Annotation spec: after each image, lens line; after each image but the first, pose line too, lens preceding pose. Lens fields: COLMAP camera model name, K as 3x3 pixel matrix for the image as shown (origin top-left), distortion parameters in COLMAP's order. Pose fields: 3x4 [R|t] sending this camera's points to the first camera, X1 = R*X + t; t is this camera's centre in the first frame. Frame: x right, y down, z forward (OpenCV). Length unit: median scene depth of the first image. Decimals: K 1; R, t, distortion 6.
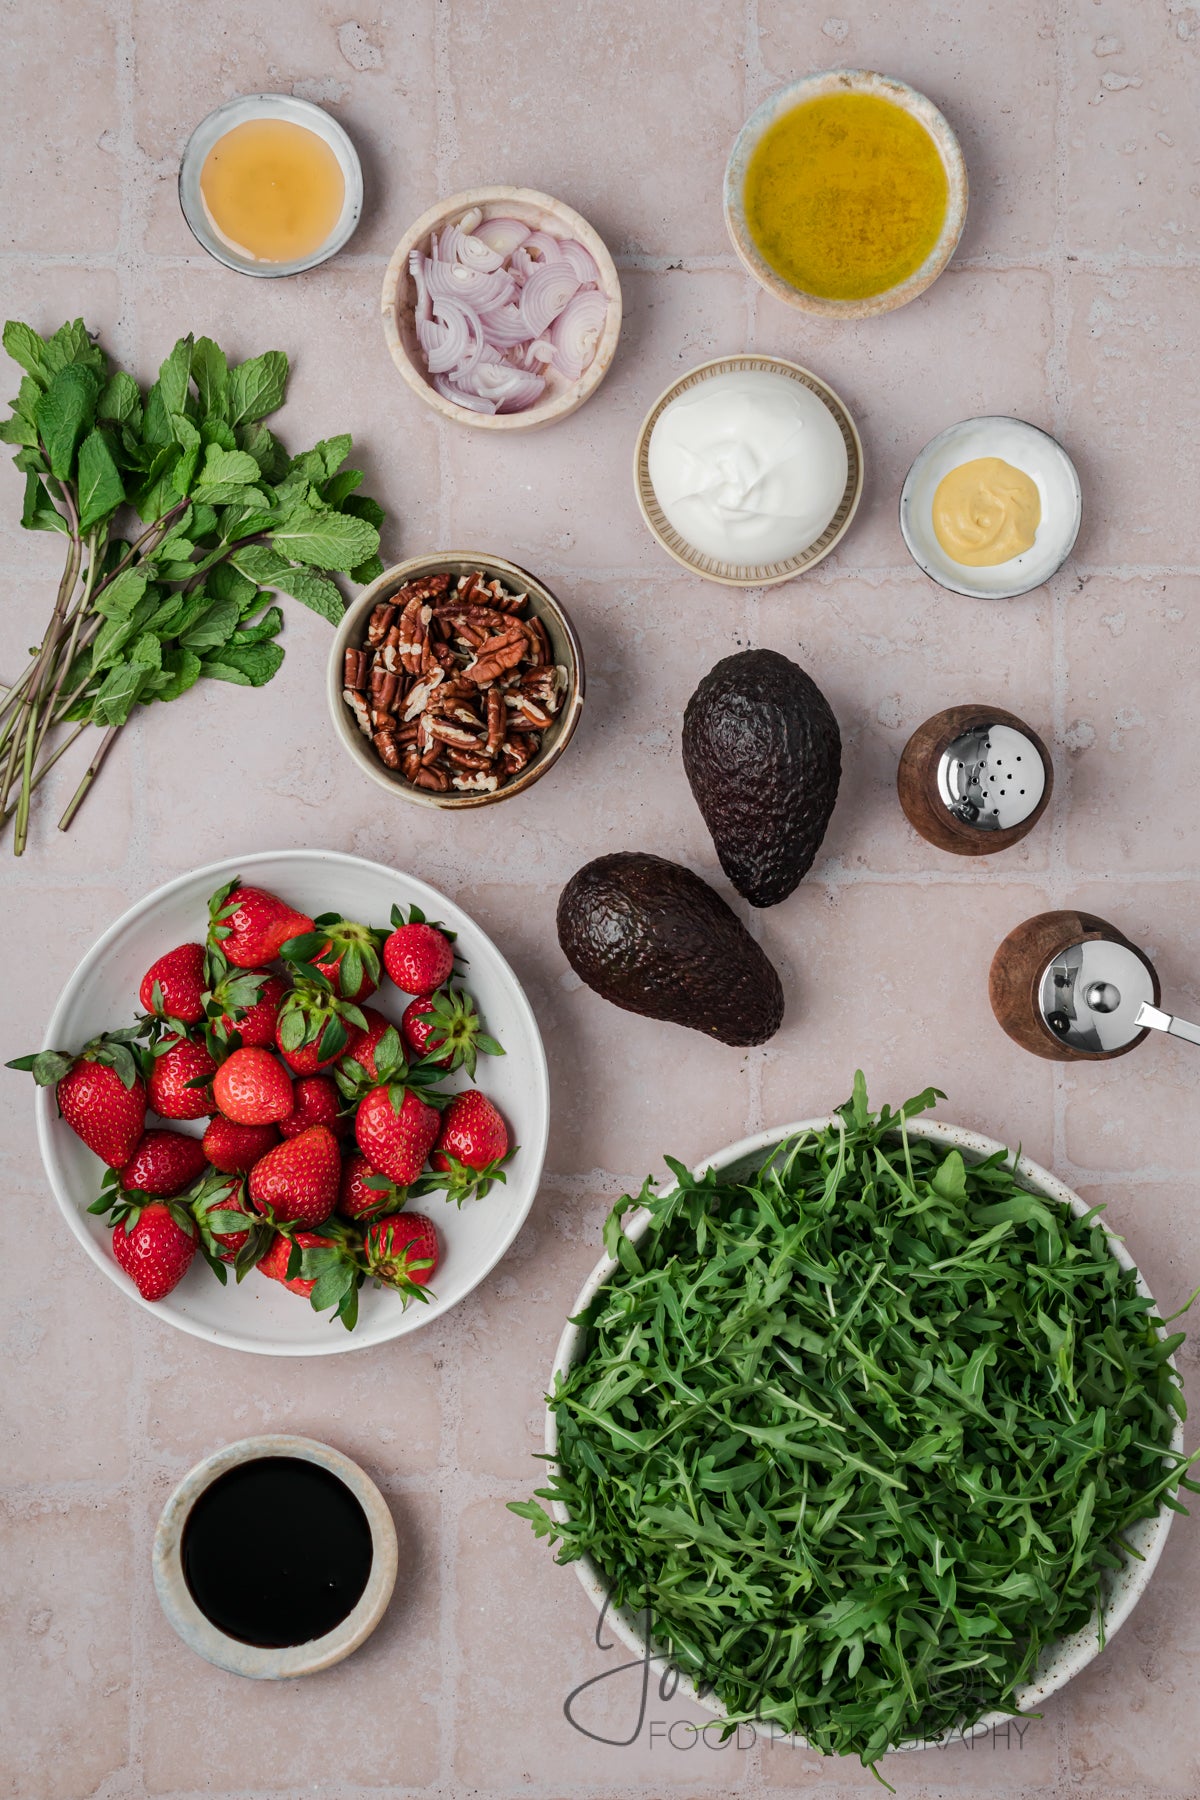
lens RADIAL K [[7048.8, 0, 601.0], [0, 7048.8, 899.9], [0, 0, 1]] dist [-0.003163, 0.000000]
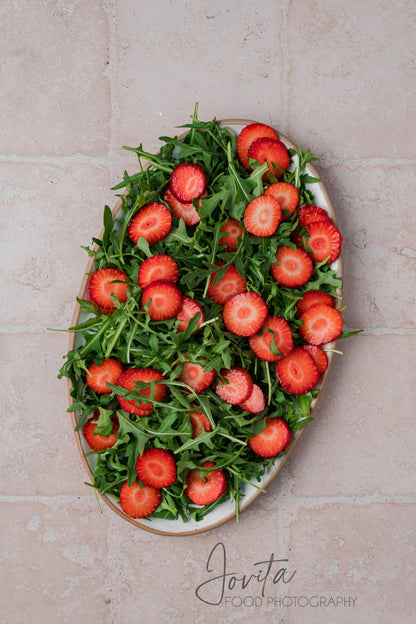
lens RADIAL K [[2443.6, 0, 204.7], [0, 2443.6, 313.4], [0, 0, 1]] dist [-0.003163, 0.000000]
pose [[0.999988, 0.004554, -0.001868, 0.002457], [-0.004546, 0.999980, 0.004421, -0.010294], [0.001888, -0.004413, 0.999988, 0.373852]]
